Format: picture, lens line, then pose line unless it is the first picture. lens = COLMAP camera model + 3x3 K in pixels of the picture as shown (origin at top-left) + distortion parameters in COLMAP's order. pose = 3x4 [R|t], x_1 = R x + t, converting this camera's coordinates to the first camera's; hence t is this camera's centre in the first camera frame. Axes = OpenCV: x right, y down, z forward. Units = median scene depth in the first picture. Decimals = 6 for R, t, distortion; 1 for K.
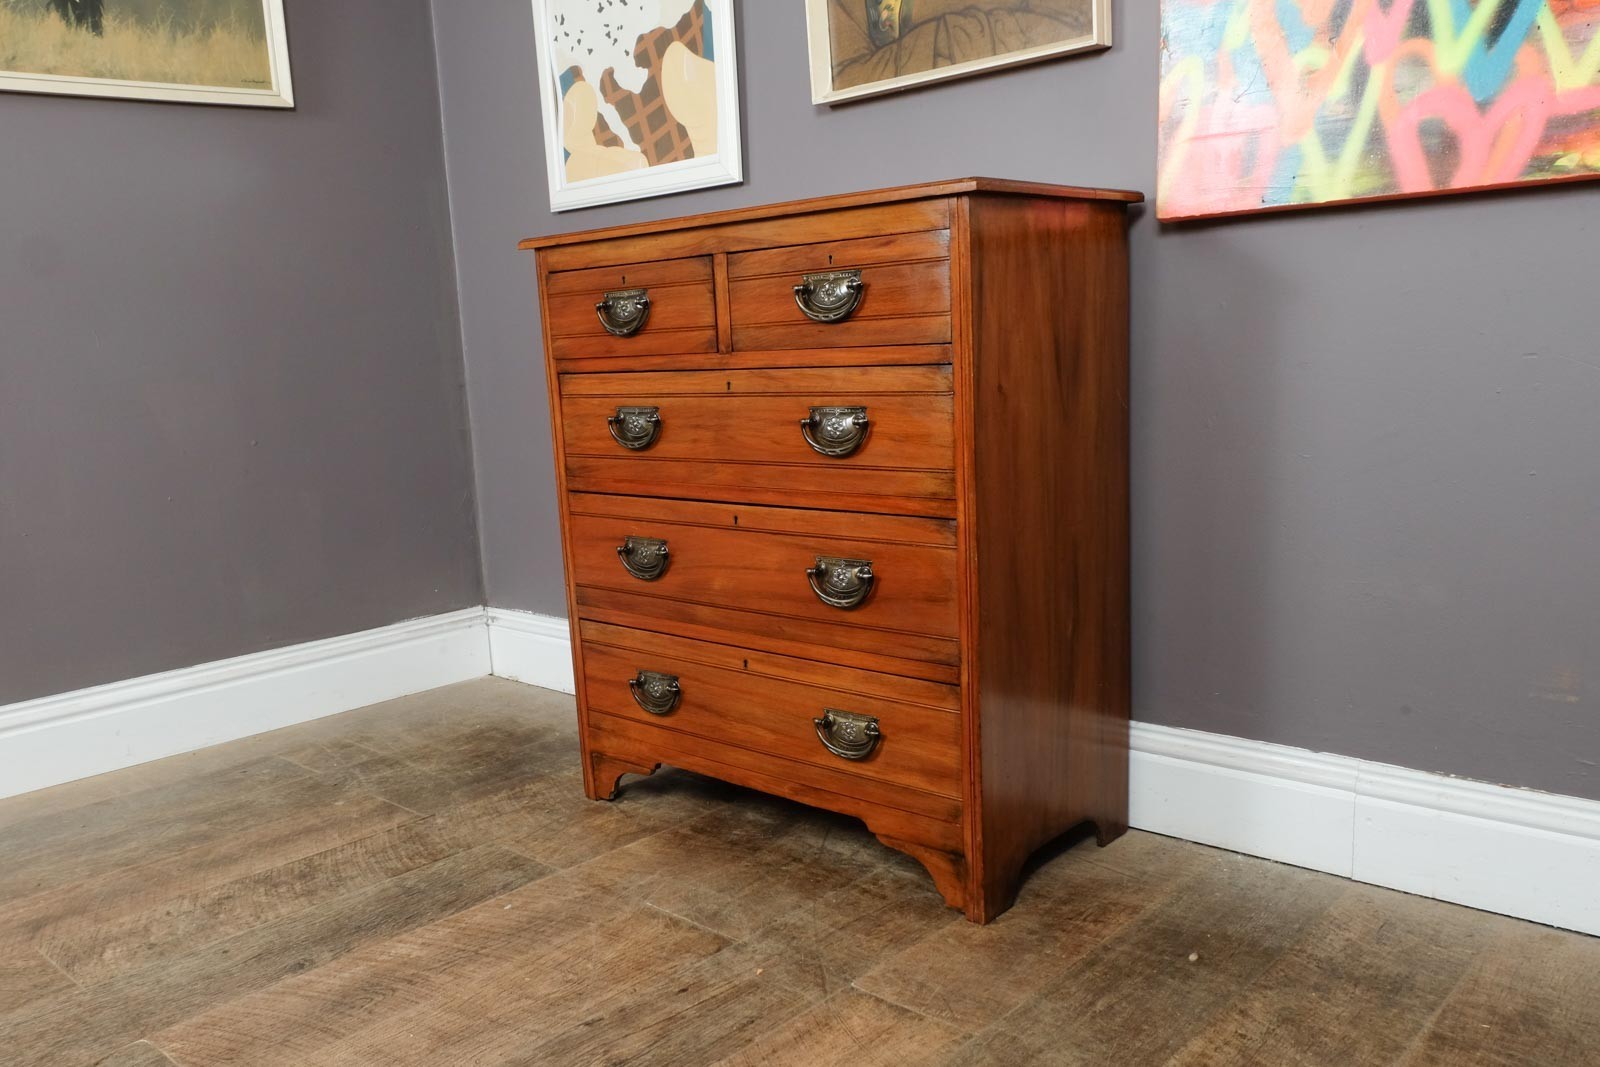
lens RADIAL K [[1292.7, 0, 767.1], [0, 1292.7, 624.0], [0, 0, 1]] dist [-0.041925, 0.052240]
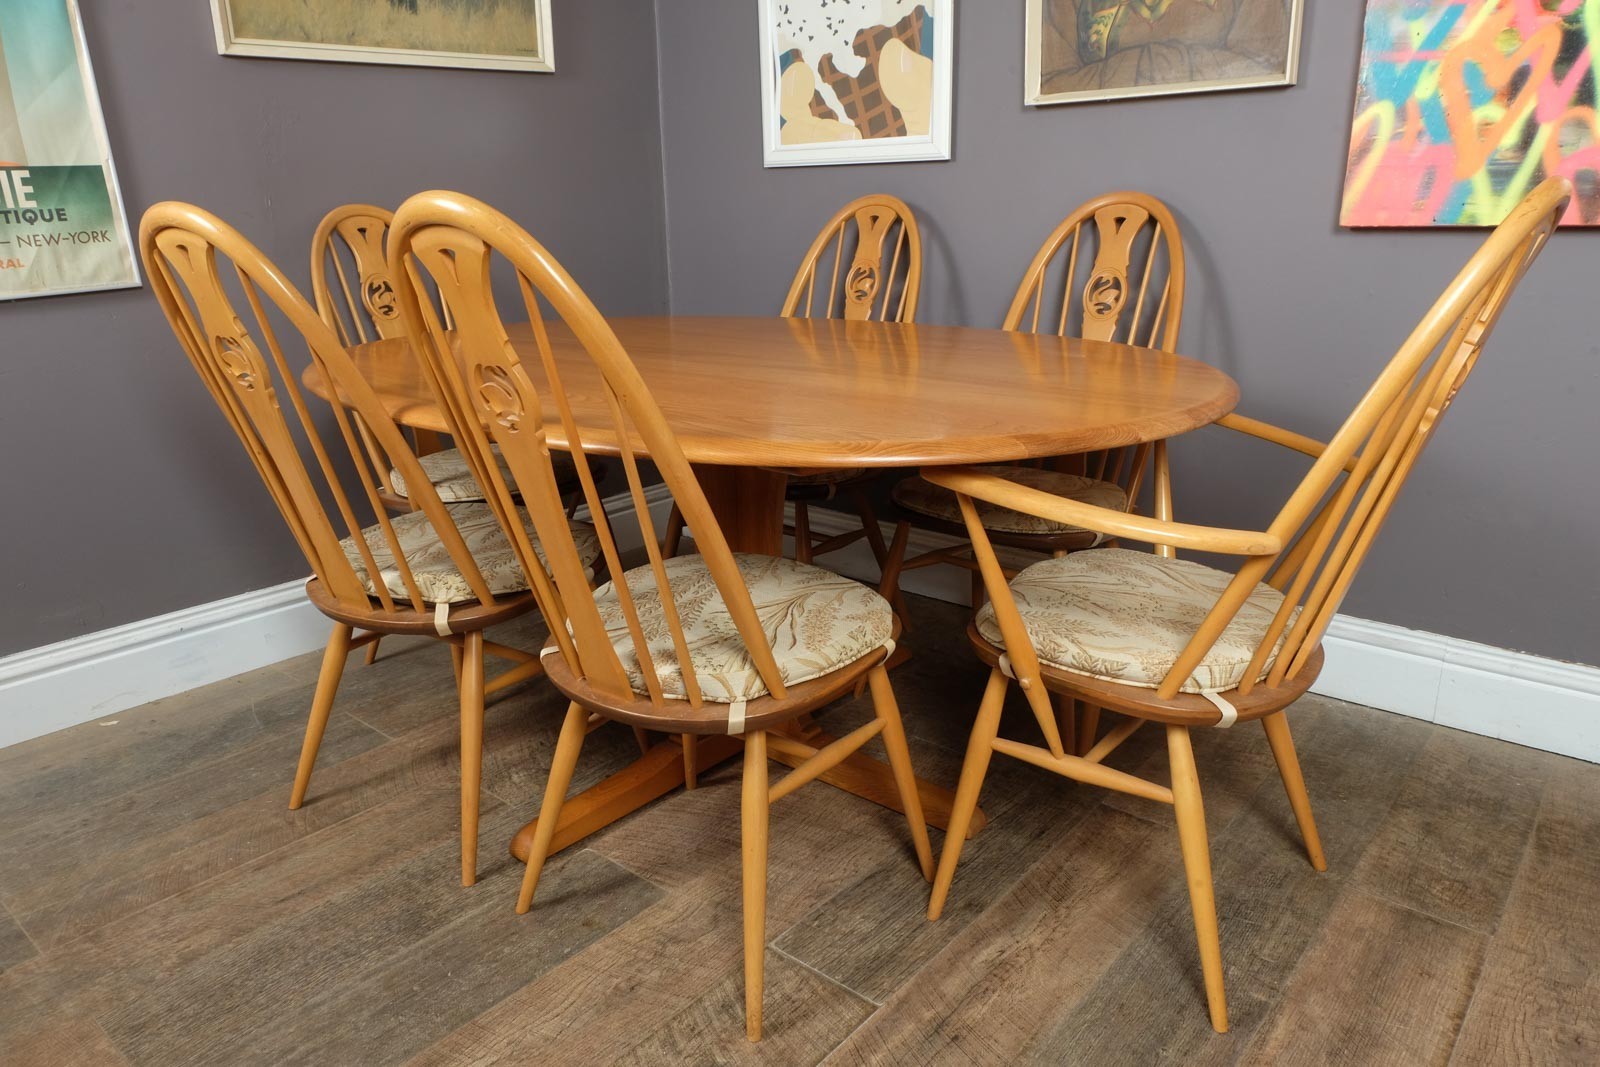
lens RADIAL K [[1074.2, 0, 790.5], [0, 1074.2, 548.0], [0, 0, 1]] dist [-0.033858, 0.025692]
pose [[0.998358, 0.013511, 0.055666, -0.280356], [-0.018332, 0.996038, 0.087020, -0.068983], [-0.054270, -0.087897, 0.994650, -0.068983]]
